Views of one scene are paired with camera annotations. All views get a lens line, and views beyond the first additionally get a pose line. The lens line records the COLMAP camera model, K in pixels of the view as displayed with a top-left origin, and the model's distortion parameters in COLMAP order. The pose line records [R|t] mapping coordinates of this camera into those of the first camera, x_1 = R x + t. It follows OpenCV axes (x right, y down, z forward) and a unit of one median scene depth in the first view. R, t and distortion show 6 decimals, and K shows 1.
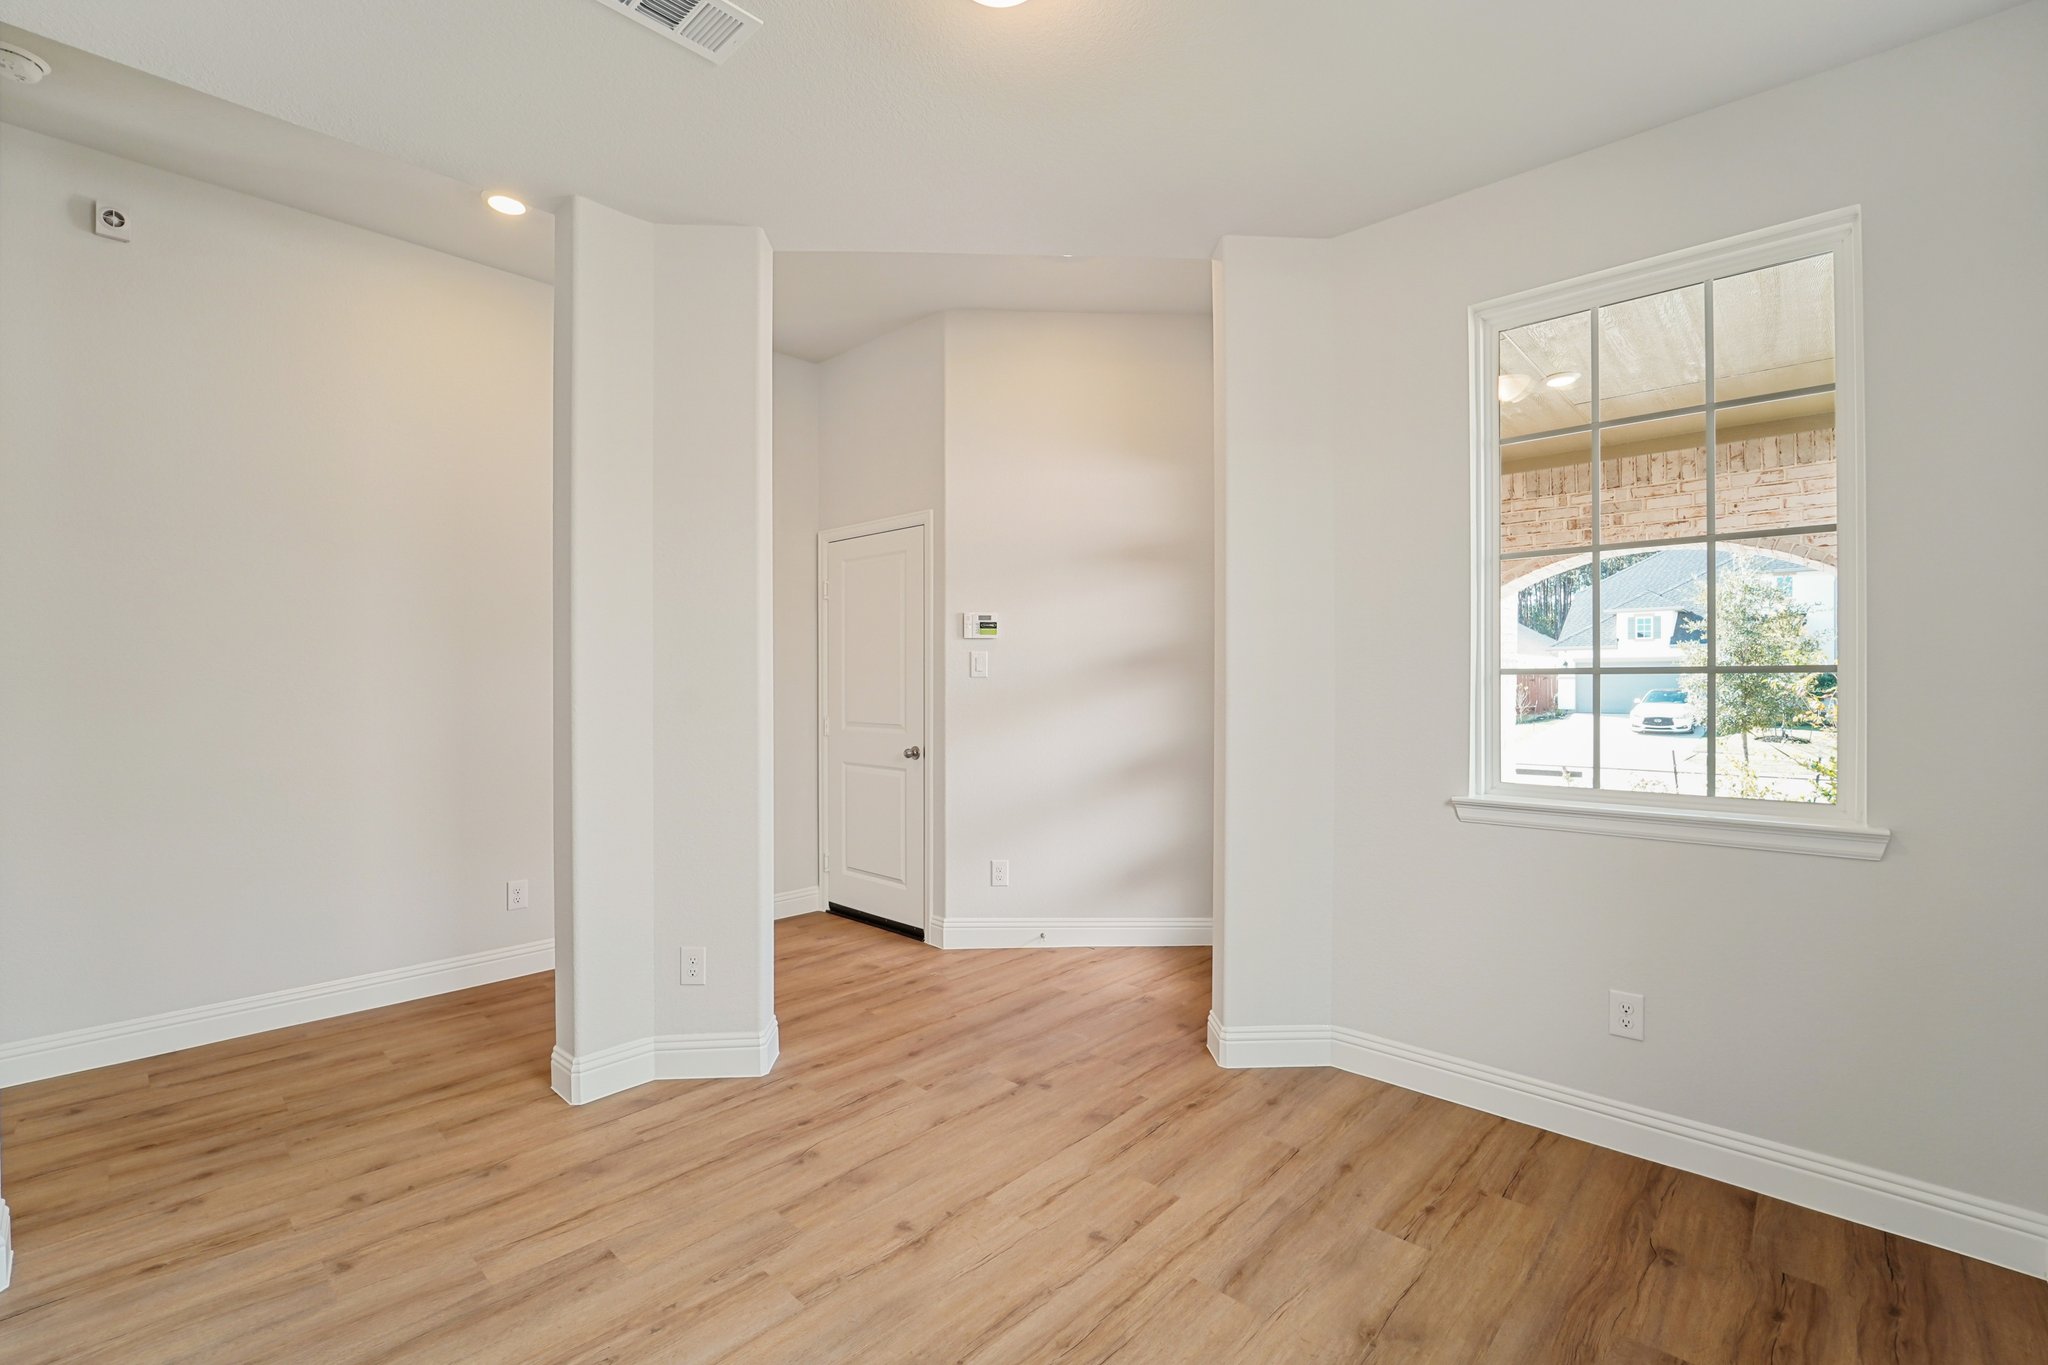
lens RADIAL K [[846.3, 0, 1018.0], [0, 846.3, 685.0], [0, 0, 1]] dist [-0.020080, -0.001790]
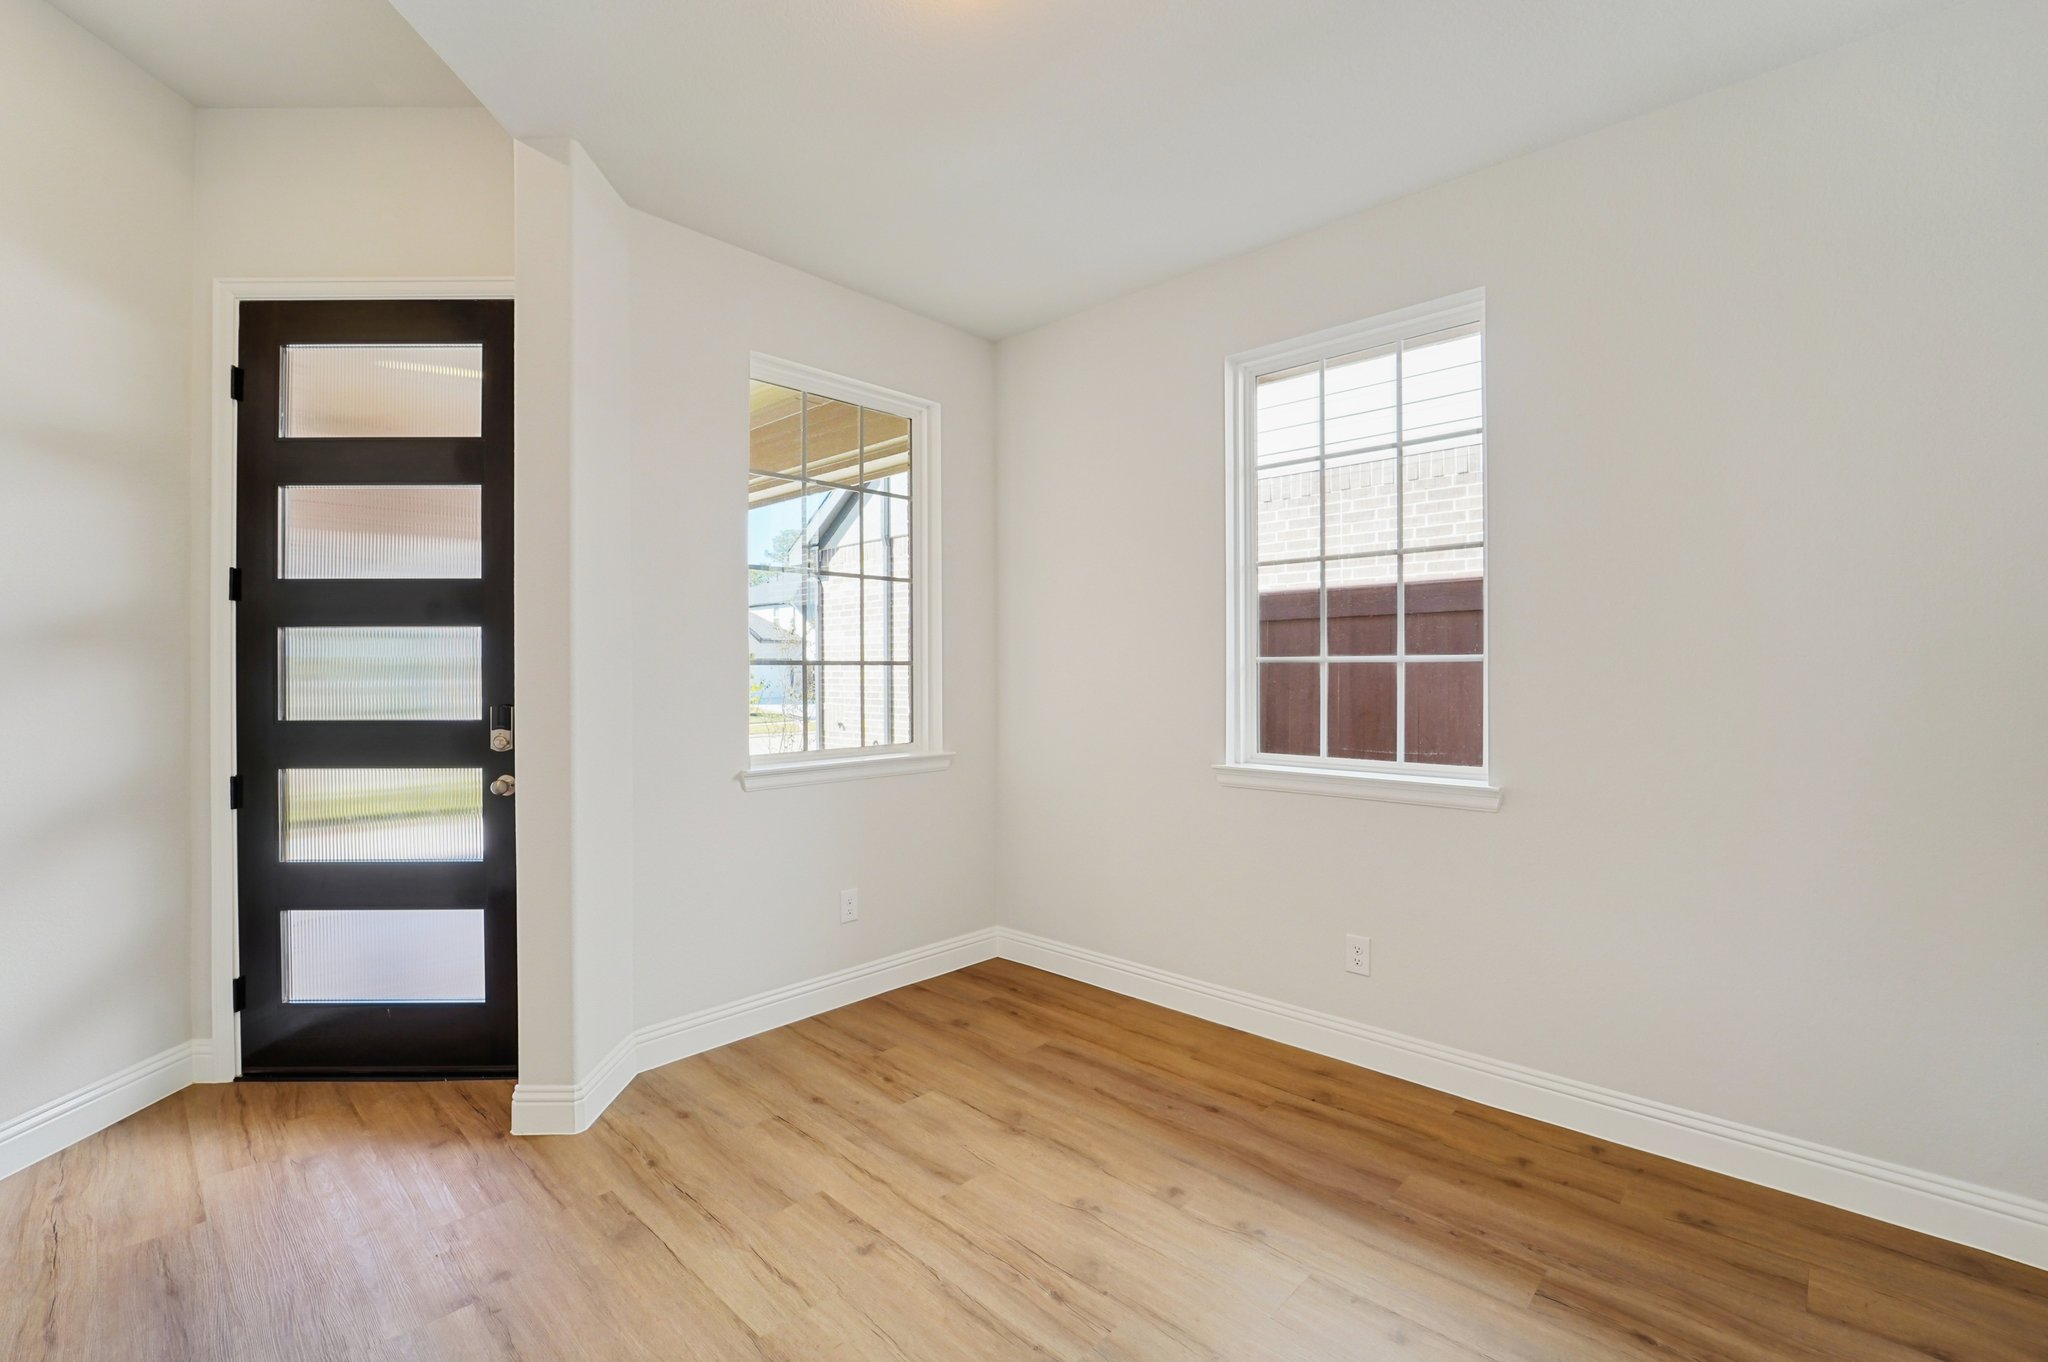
lens RADIAL K [[876.4, 0, 1022.9], [0, 876.4, 673.1], [0, 0, 1]] dist [-0.017608, -0.000122]
pose [[0.026219, -0.004589, 0.999646, -0.822325], [0.003303, 0.999984, 0.004504, -0.007104], [-0.999651, 0.003184, 0.026234, 0.726552]]
